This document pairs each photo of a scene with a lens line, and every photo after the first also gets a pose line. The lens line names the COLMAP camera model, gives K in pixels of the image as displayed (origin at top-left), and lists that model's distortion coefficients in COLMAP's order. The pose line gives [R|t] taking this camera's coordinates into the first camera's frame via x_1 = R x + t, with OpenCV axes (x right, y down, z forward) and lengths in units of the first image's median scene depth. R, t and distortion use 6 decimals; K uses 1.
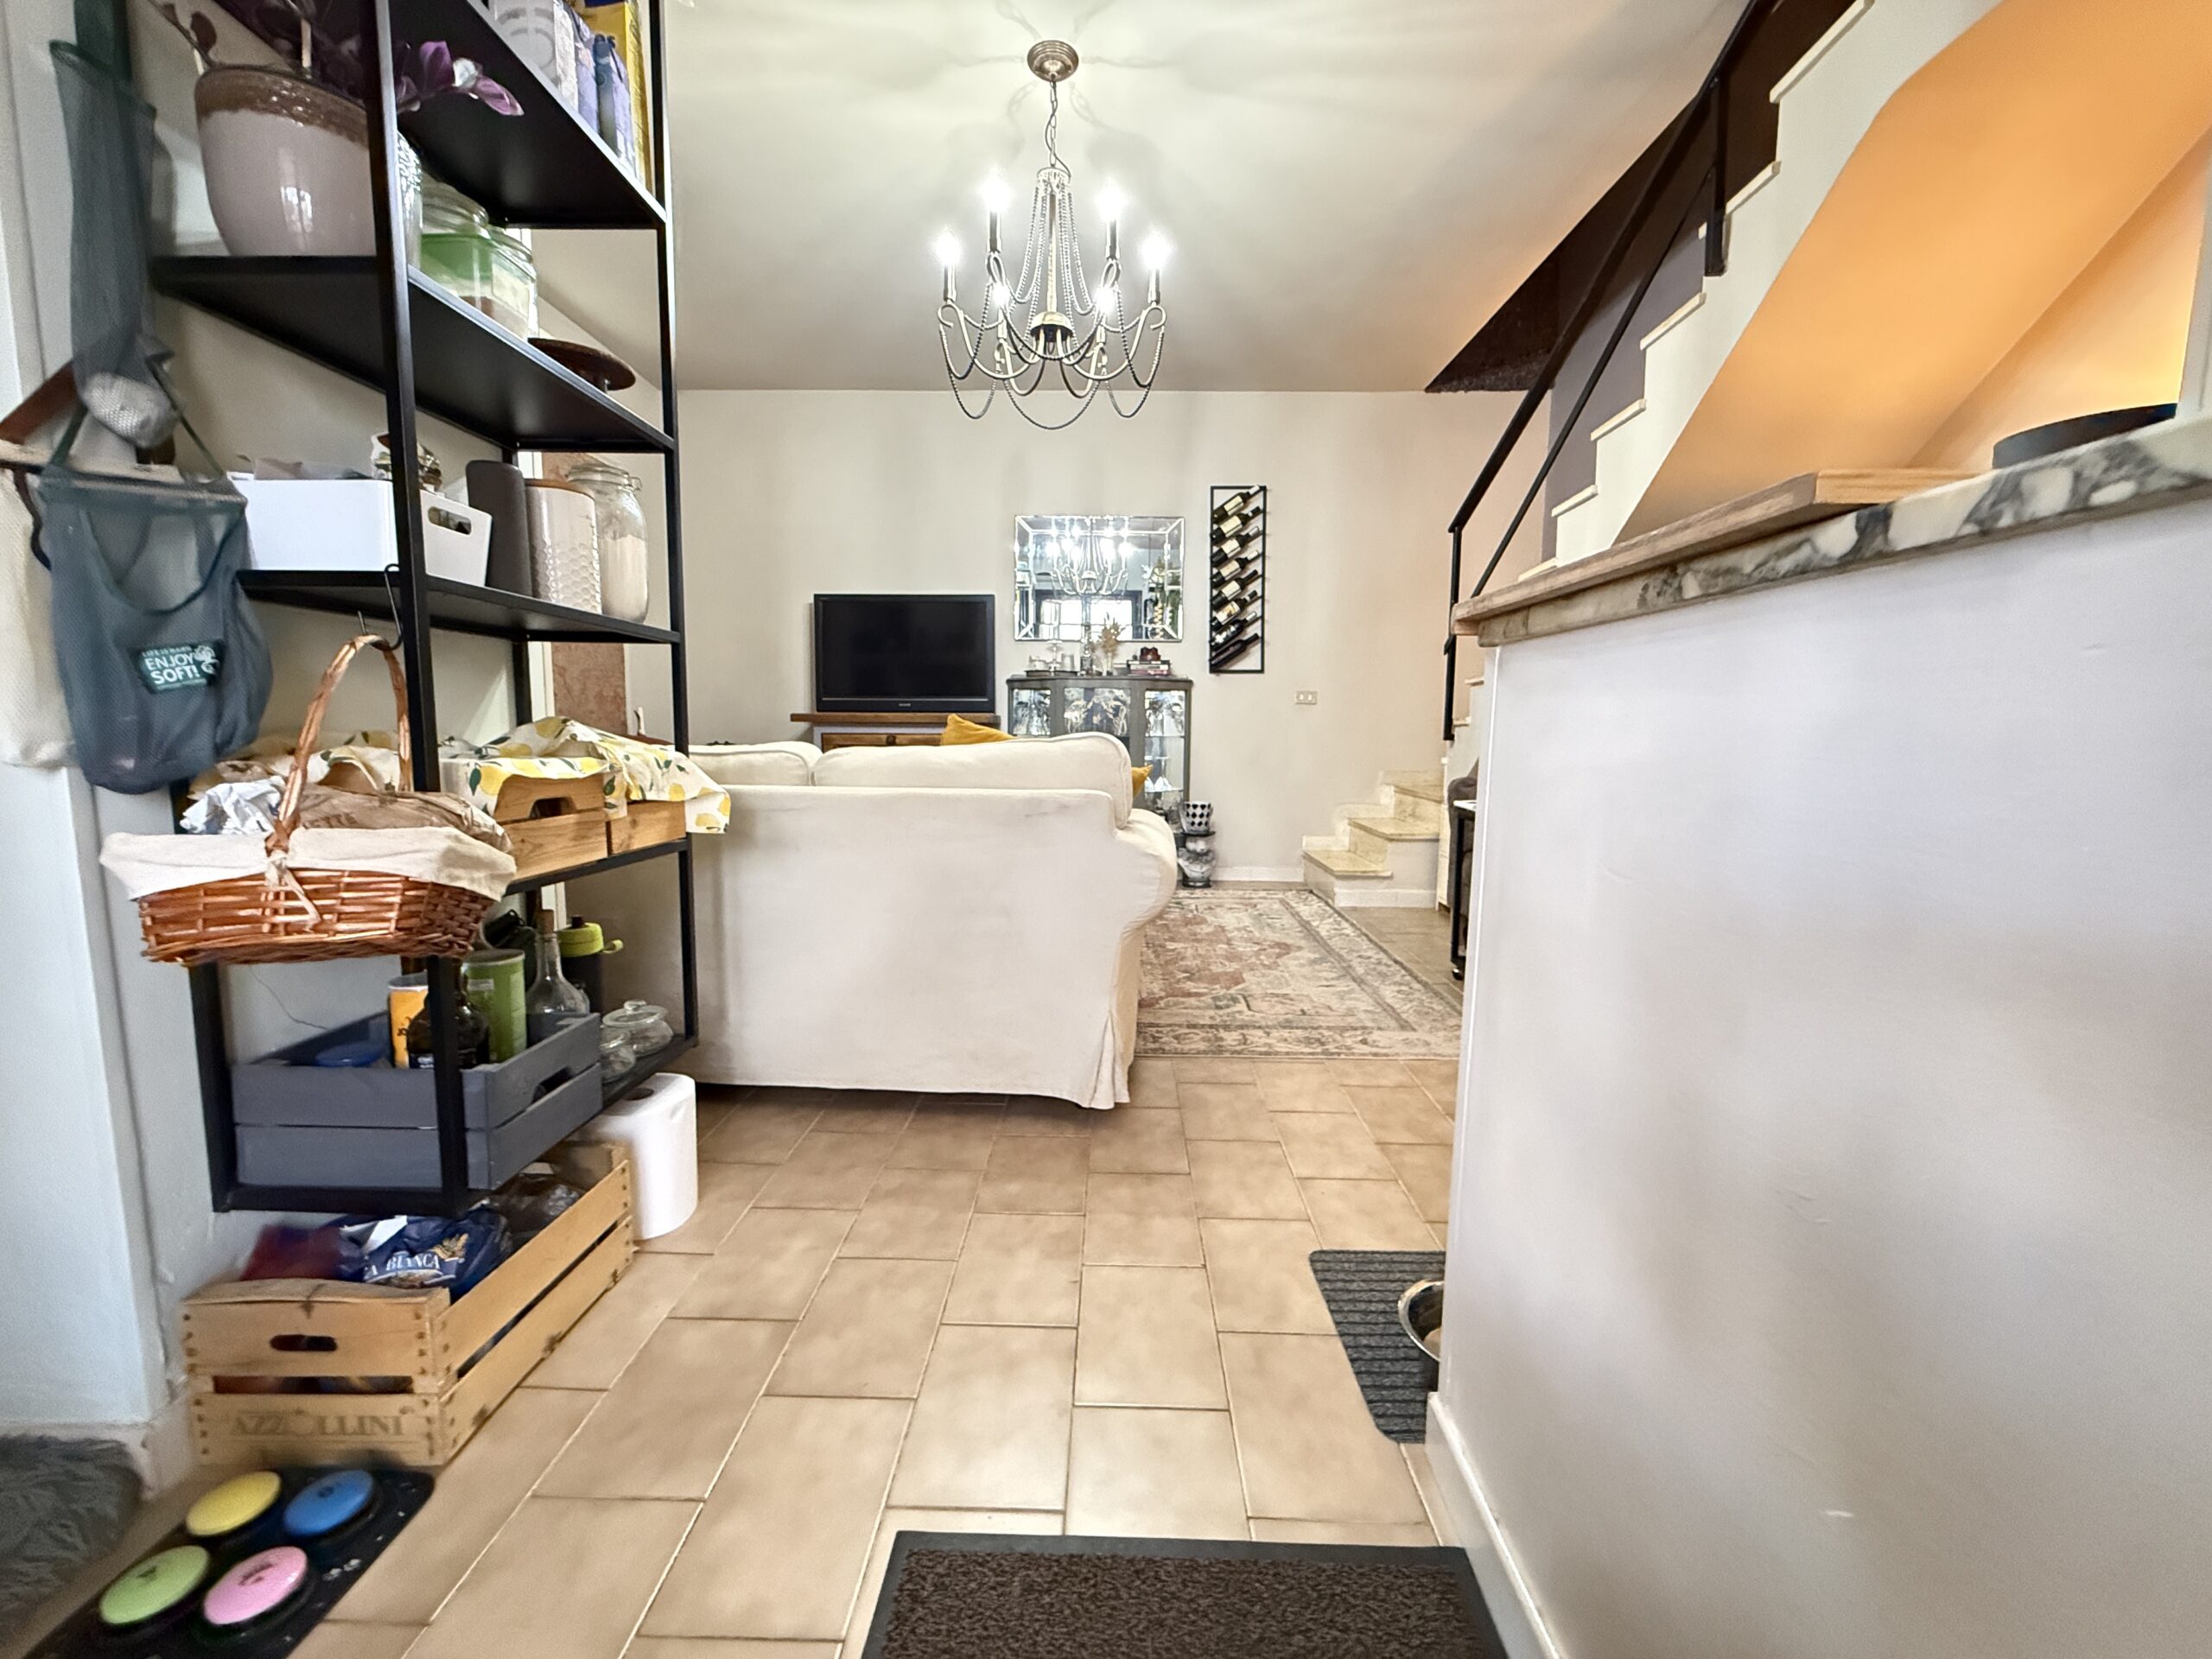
lens RADIAL K [[882.7, 0, 1109.5], [0, 882.7, 821.2], [0, 0, 1]] dist [-0.001868, 0.000627]
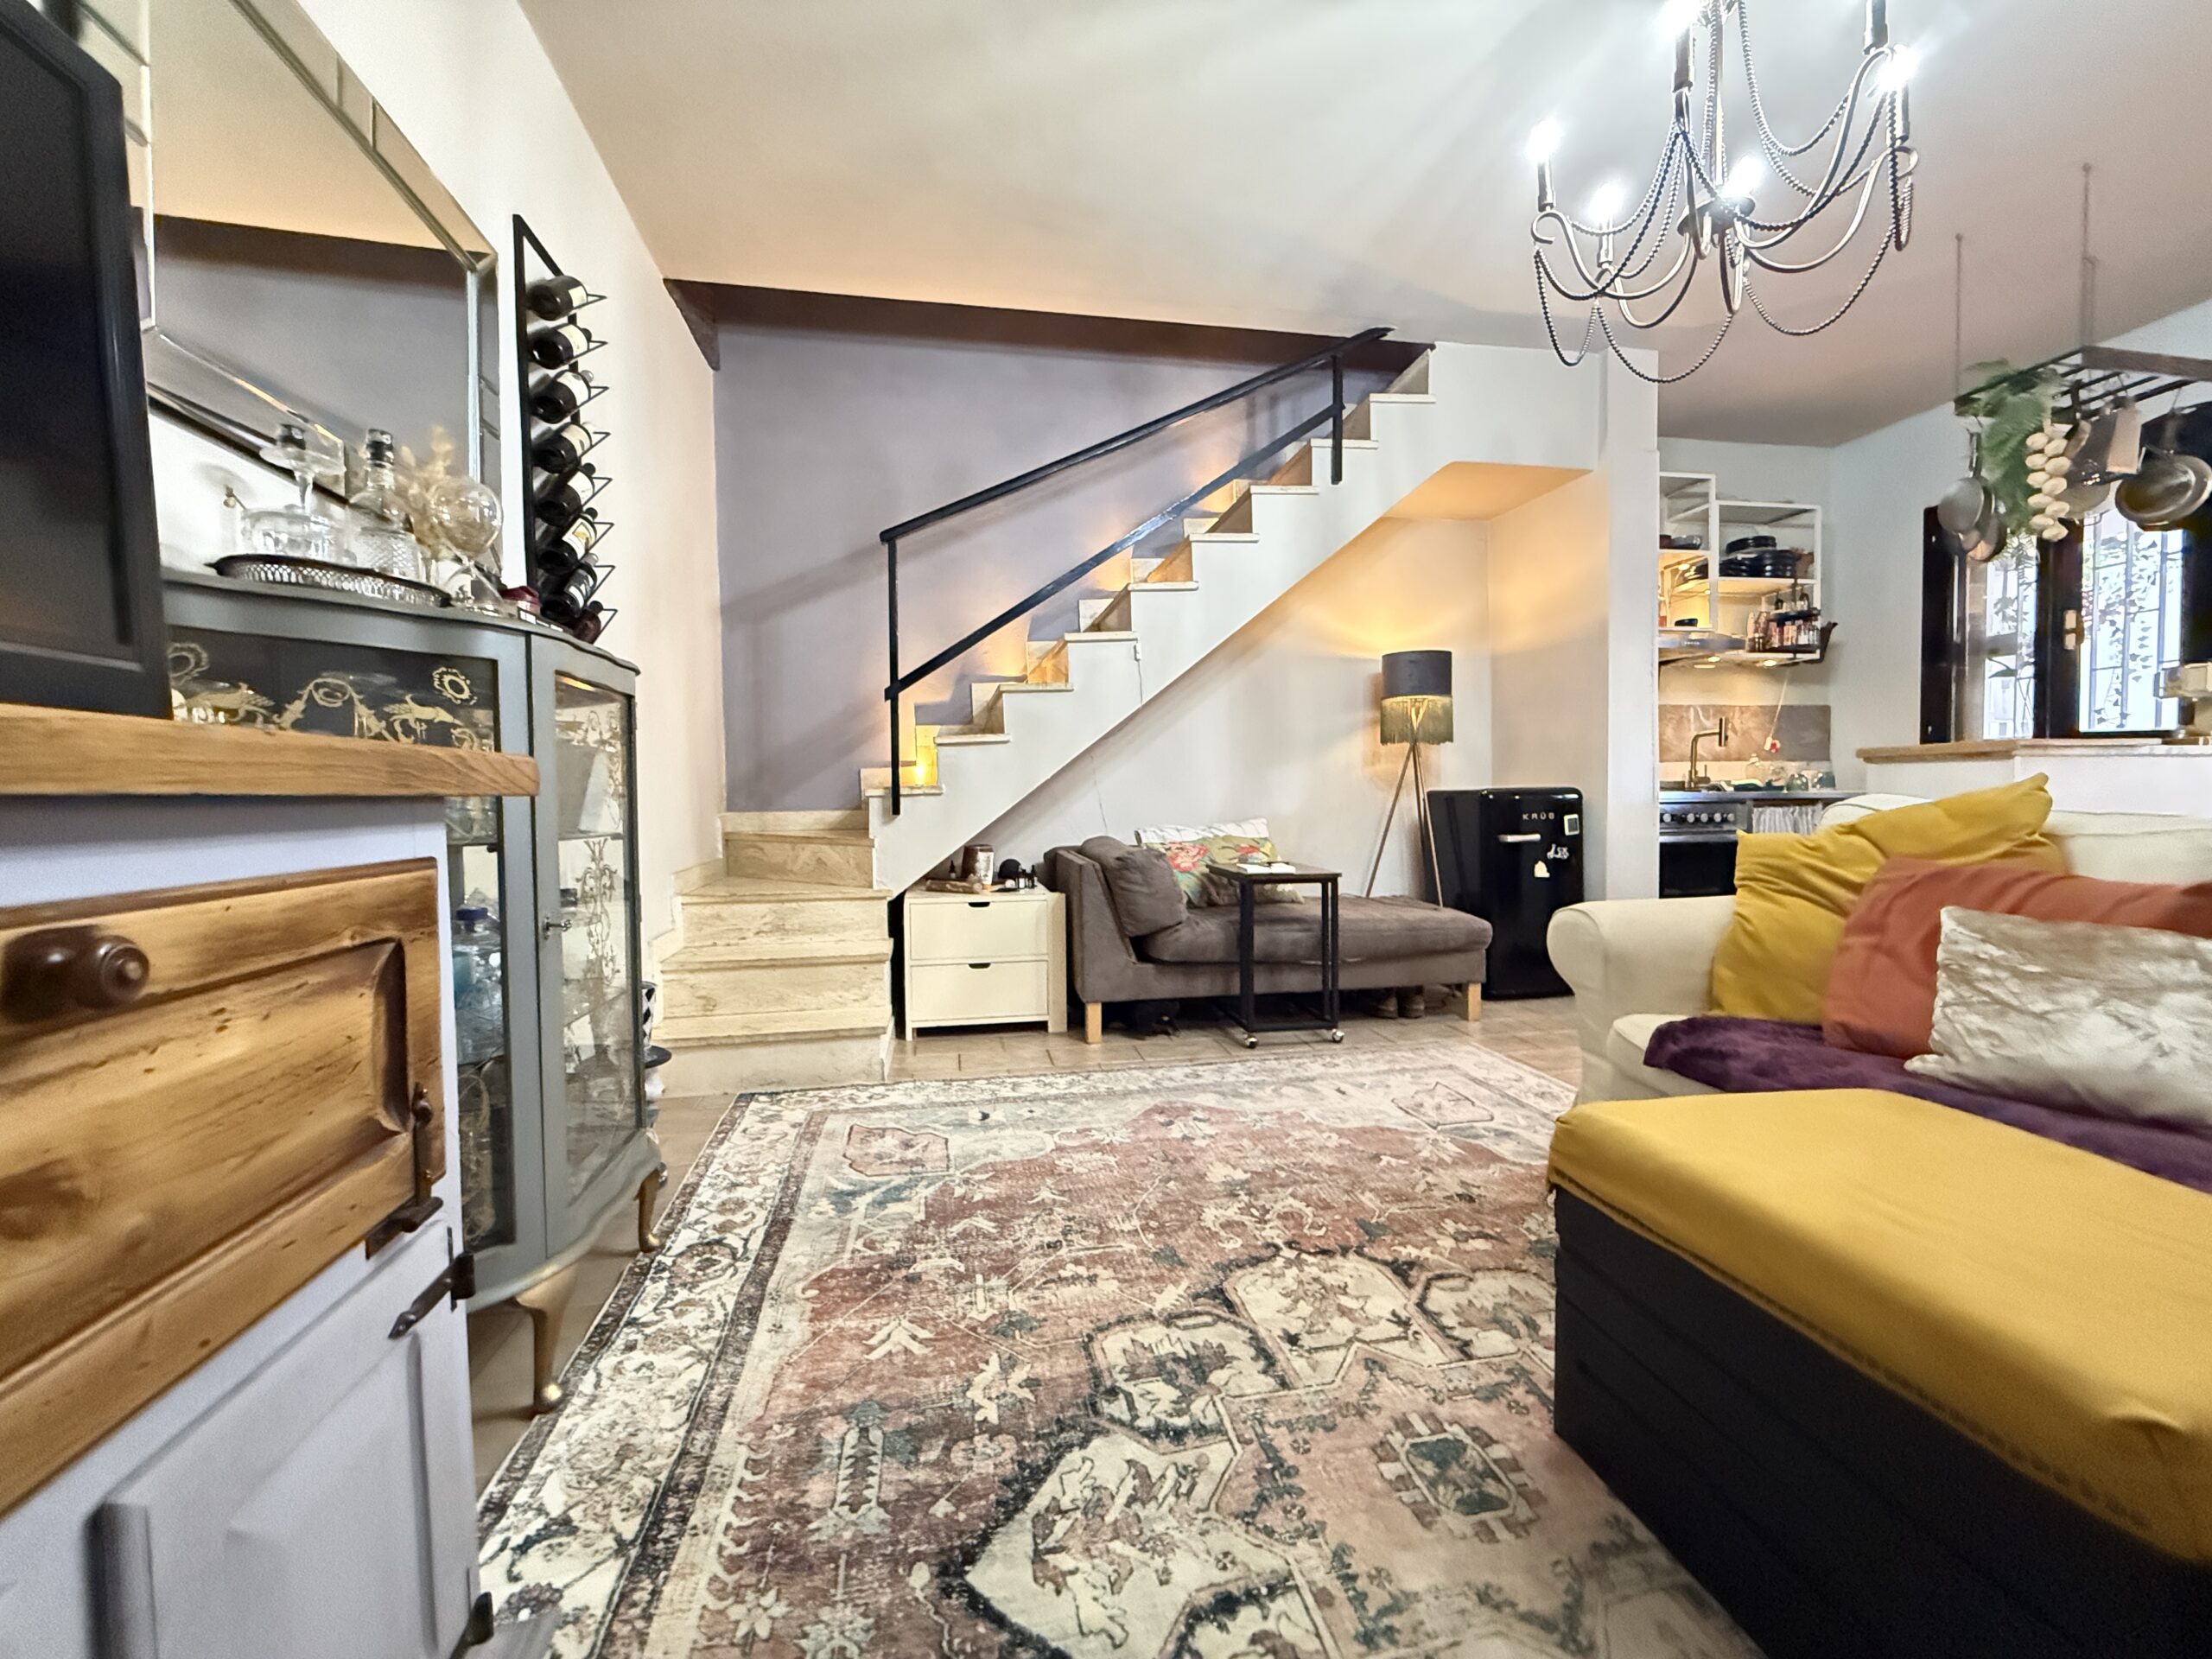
lens RADIAL K [[882.7, 0, 1097.7], [0, 882.7, 826.1], [0, 0, 1]] dist [-0.001868, 0.000627]
pose [[-0.183898, -0.039748, 0.982141, -1.218180], [0.111472, 0.991893, 0.061015, -0.332492], [-0.976604, 0.120702, -0.177976, 3.029794]]
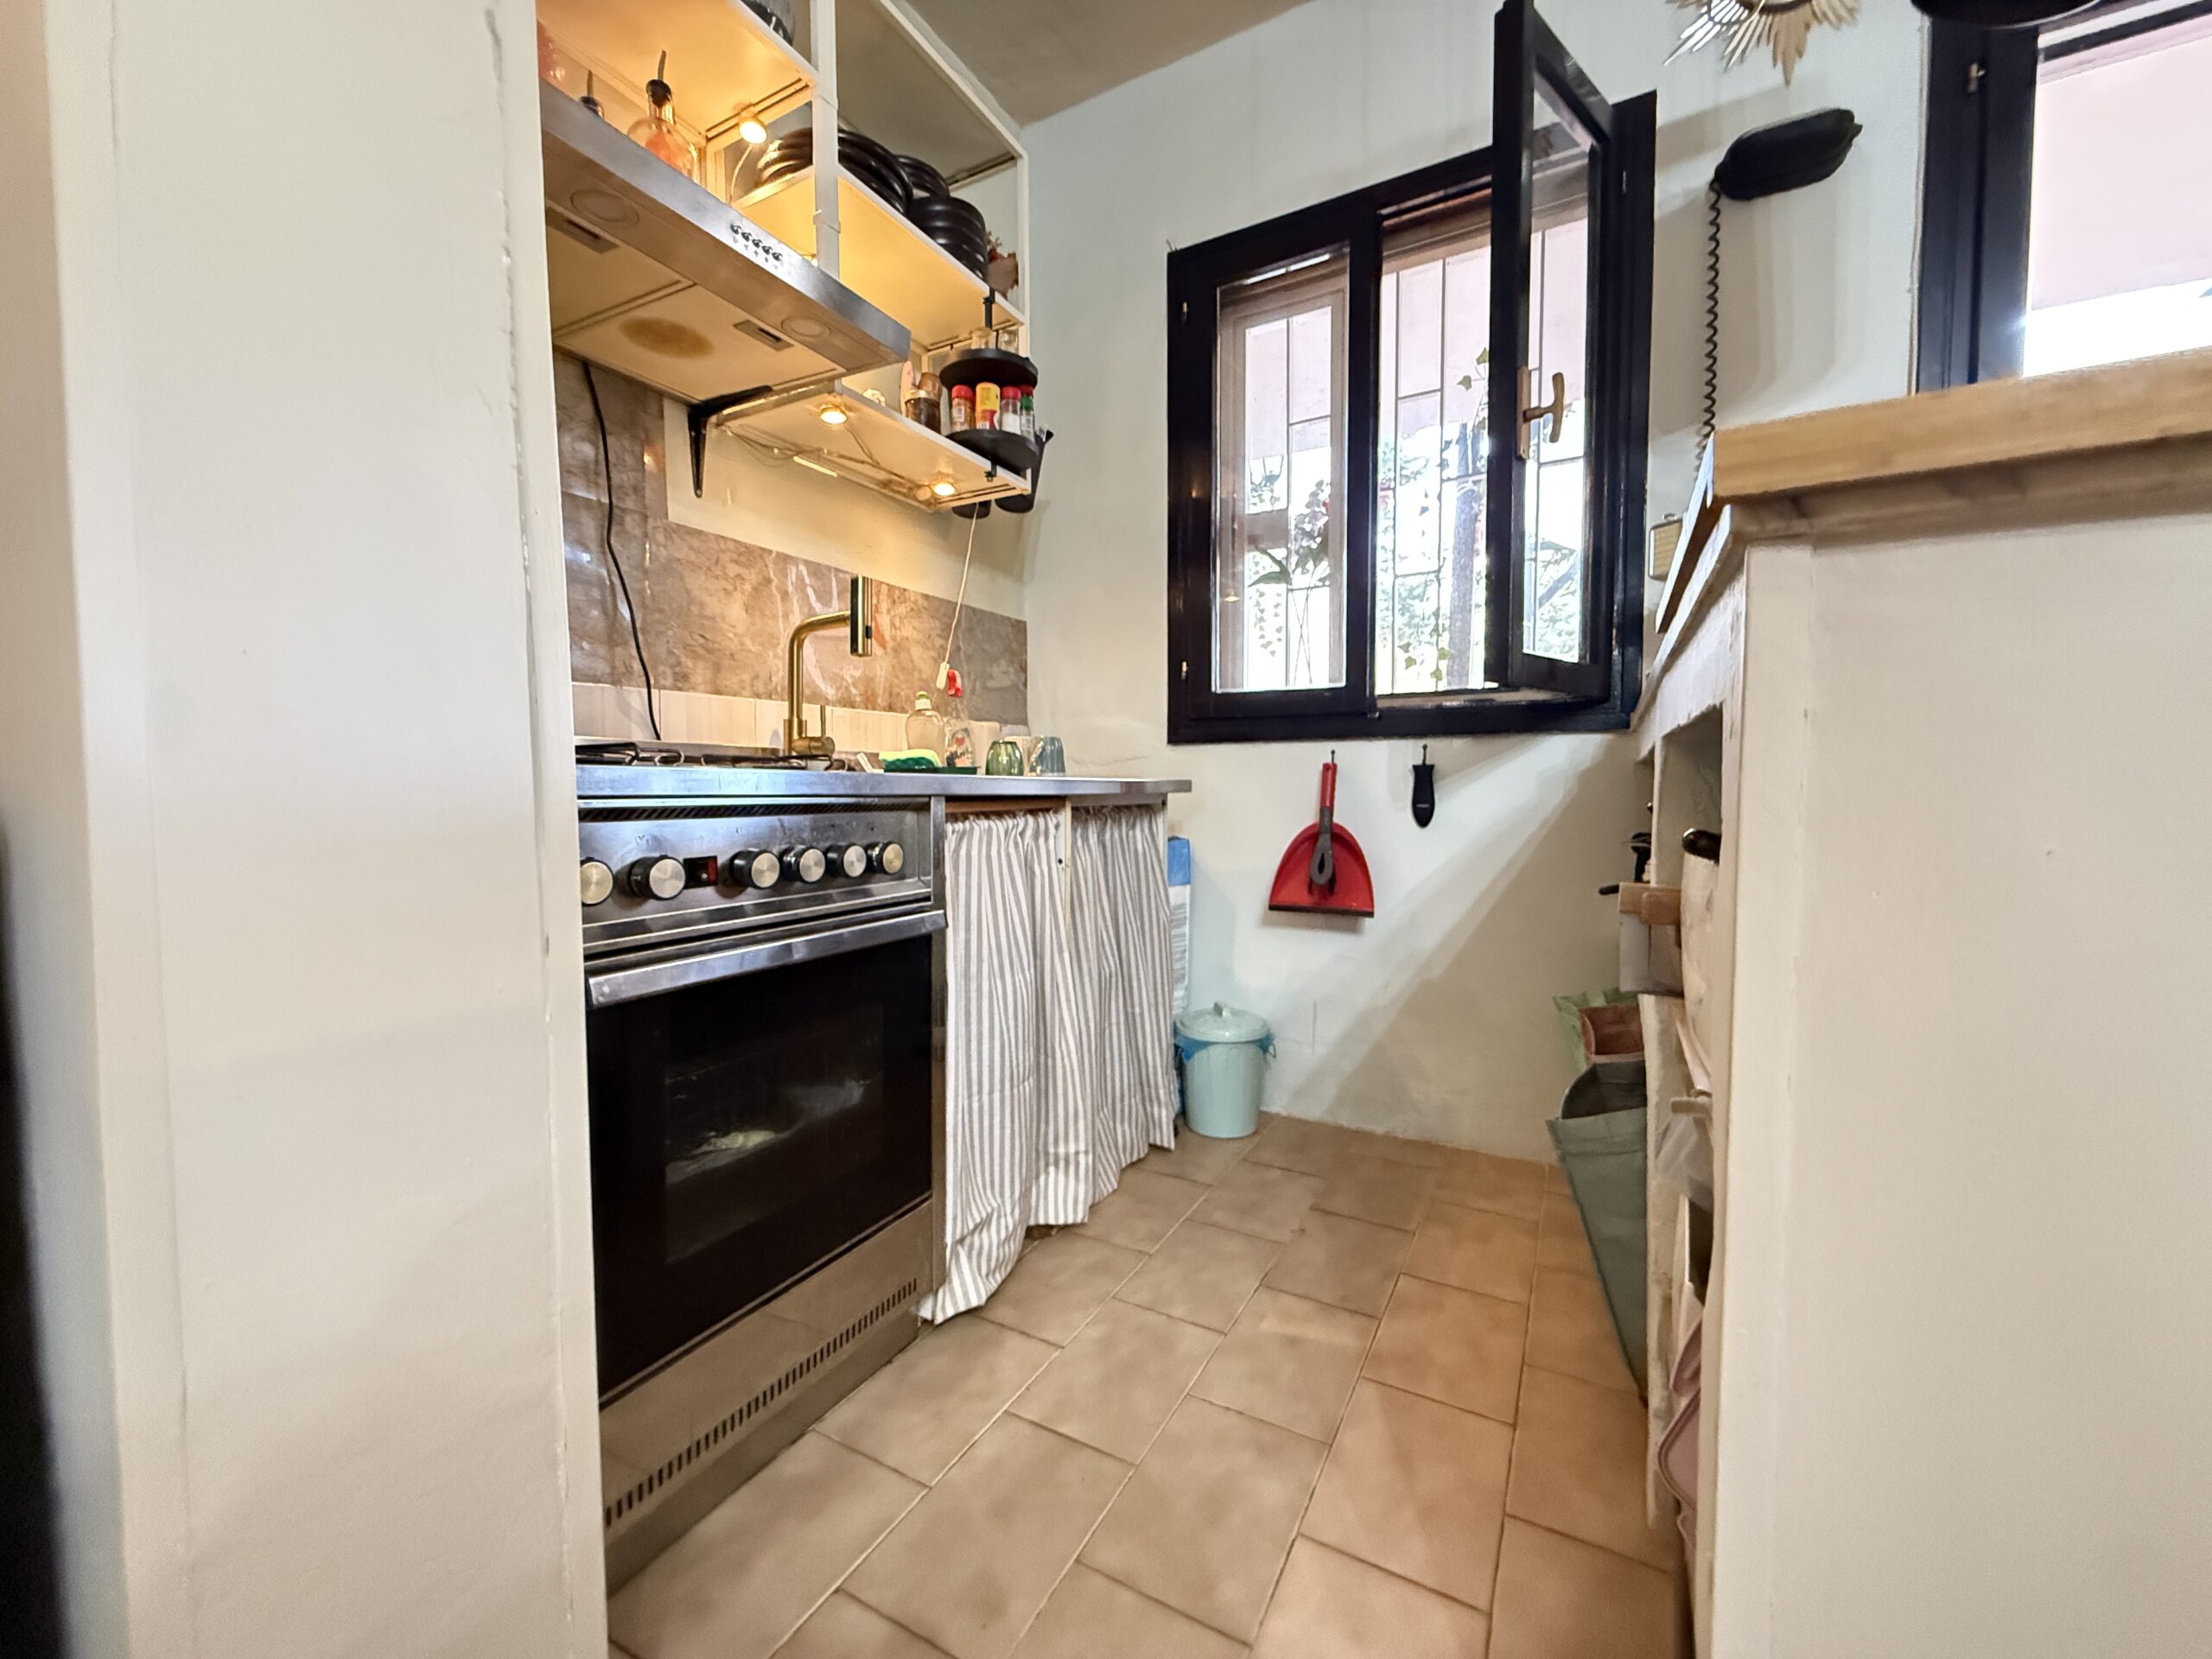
lens RADIAL K [[882.7, 0, 1104.8], [0, 882.7, 831.7], [0, 0, 1]] dist [-0.001868, 0.000627]
pose [[-0.880140, -0.031425, 0.473673, 0.664053], [0.042933, 0.988448, 0.145351, -0.092956], [-0.472769, 0.148266, -0.868624, 1.116512]]
